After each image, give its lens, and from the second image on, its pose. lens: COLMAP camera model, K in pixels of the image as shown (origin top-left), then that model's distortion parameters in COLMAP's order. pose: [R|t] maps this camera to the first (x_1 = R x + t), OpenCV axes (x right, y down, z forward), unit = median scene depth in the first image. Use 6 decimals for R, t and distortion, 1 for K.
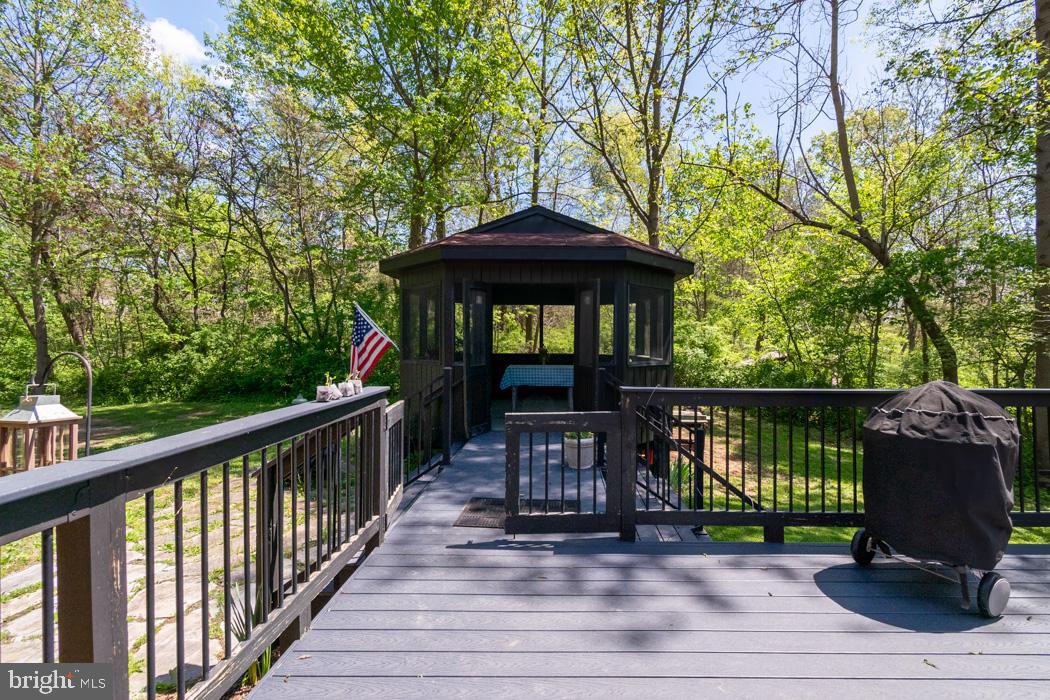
lens RADIAL K [[455.4, 0, 525.0], [0, 455.4, 350.0], [0, 0, 1]] dist [-0.001848, -0.000010]
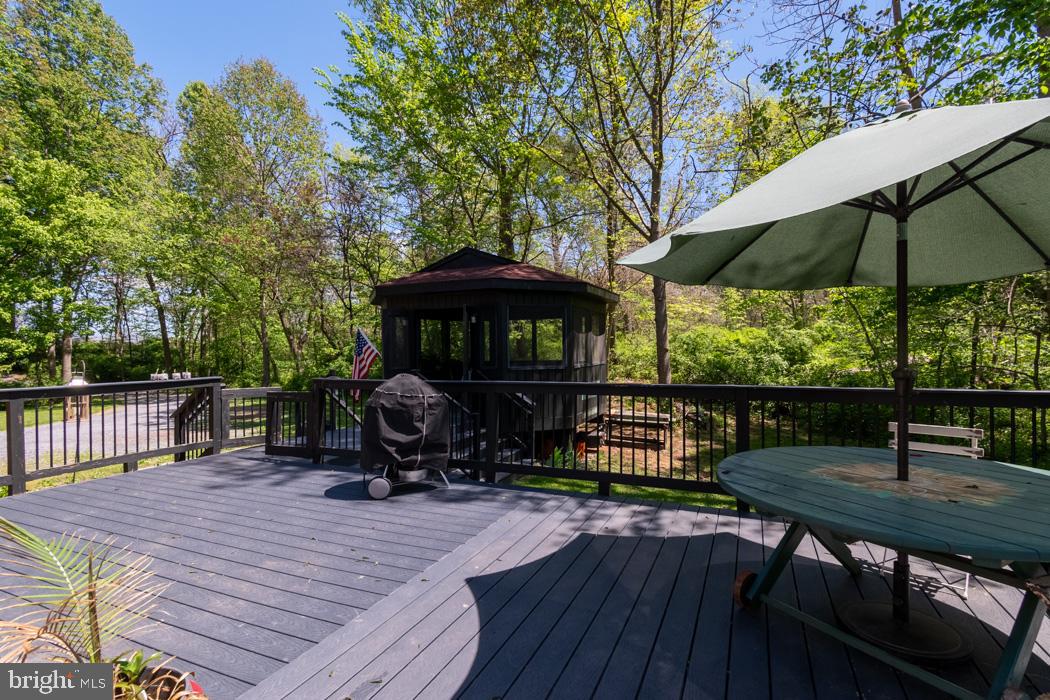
lens RADIAL K [[455.4, 0, 525.0], [0, 455.4, 350.0], [0, 0, 1]] dist [-0.001848, -0.000010]
pose [[0.931543, -0.014696, -0.363335, 0.638732], [0.008290, 0.999782, -0.019184, 0.004305], [0.363537, 0.014858, 0.931461, -0.145598]]
